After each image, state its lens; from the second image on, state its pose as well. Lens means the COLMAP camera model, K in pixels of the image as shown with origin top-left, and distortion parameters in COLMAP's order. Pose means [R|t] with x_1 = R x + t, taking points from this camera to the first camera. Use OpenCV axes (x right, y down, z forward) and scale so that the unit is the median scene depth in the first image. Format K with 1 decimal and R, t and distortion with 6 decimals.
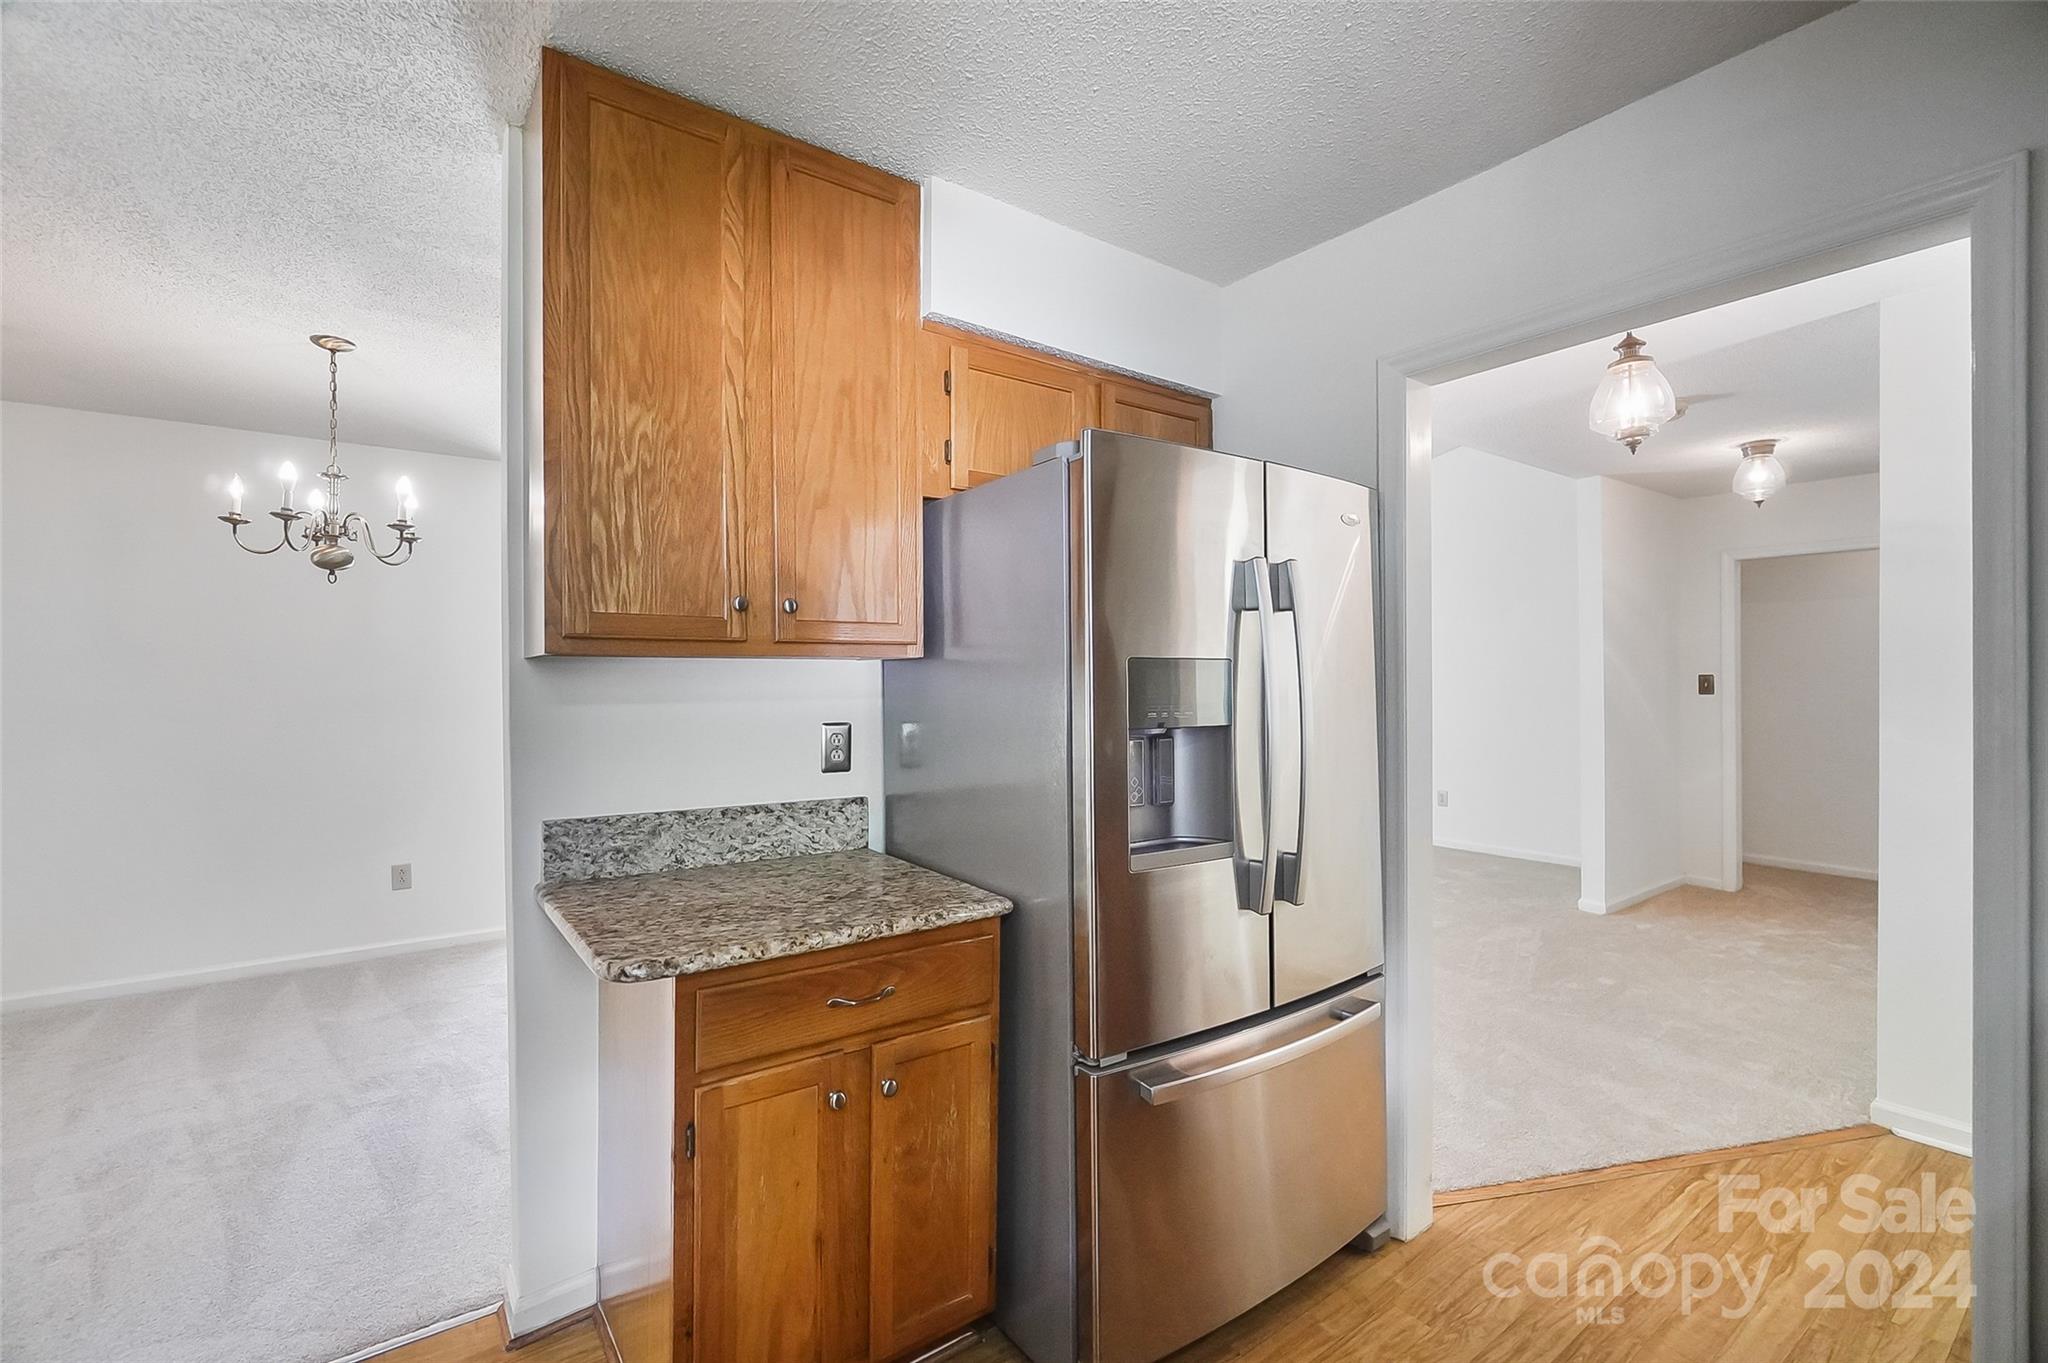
lens RADIAL K [[882.7, 0, 1012.1], [0, 882.7, 678.4], [0, 0, 1]] dist [-0.003413, -0.000900]
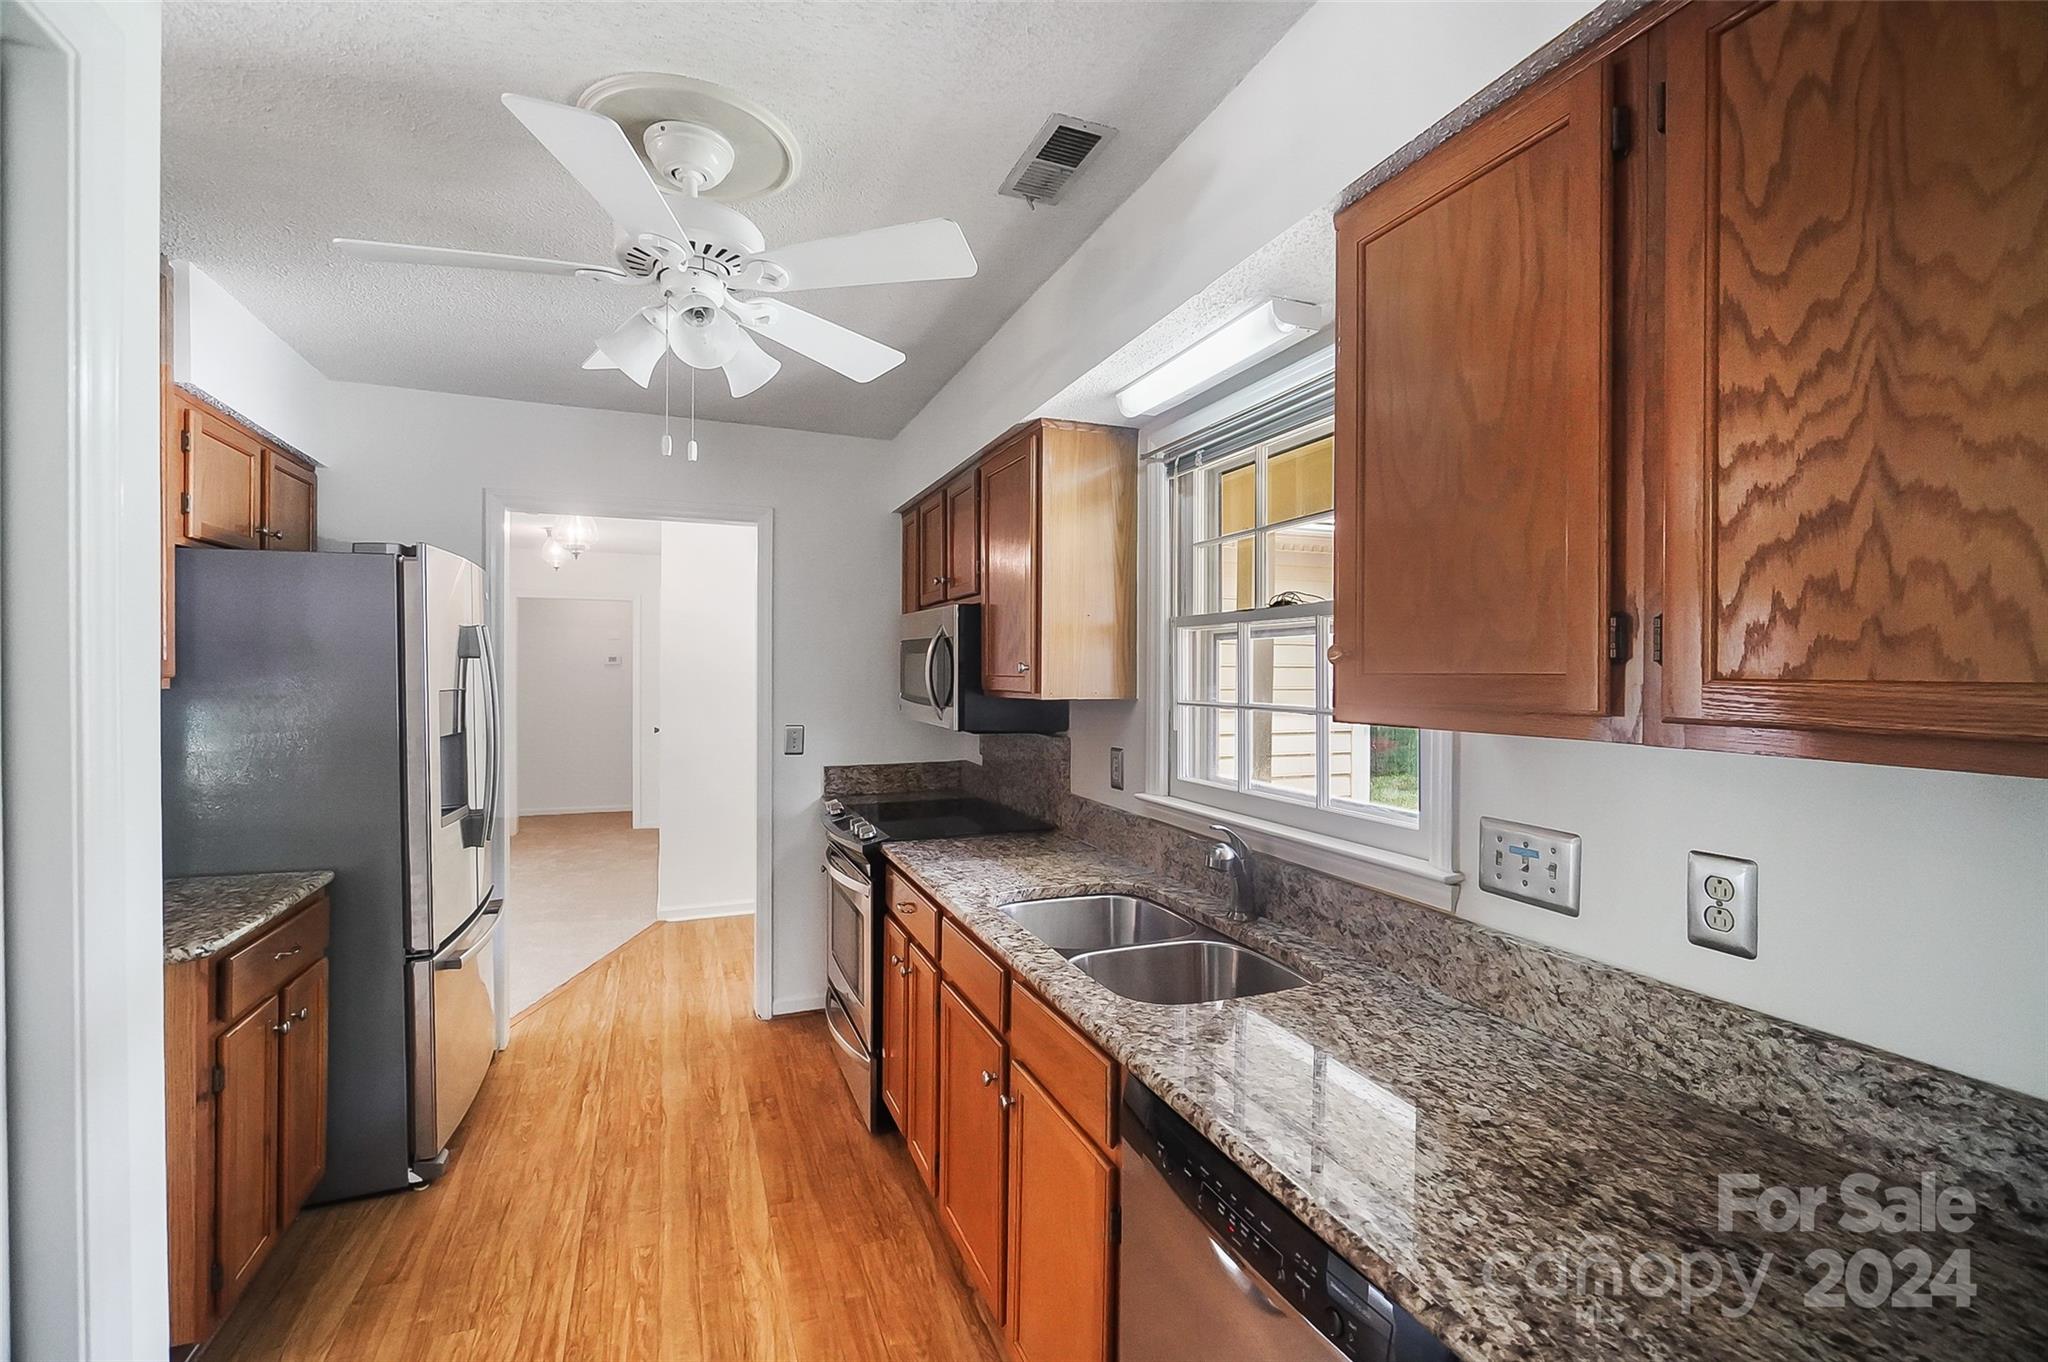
lens RADIAL K [[882.7, 0, 1012.1], [0, 882.7, 677.9], [0, 0, 1]] dist [-0.003413, -0.000900]
pose [[0.247541, -0.001998, 0.968875, -0.883073], [-0.006277, 0.999974, 0.003666, -0.046195], [-0.968857, -0.006989, 0.247522, -0.284644]]
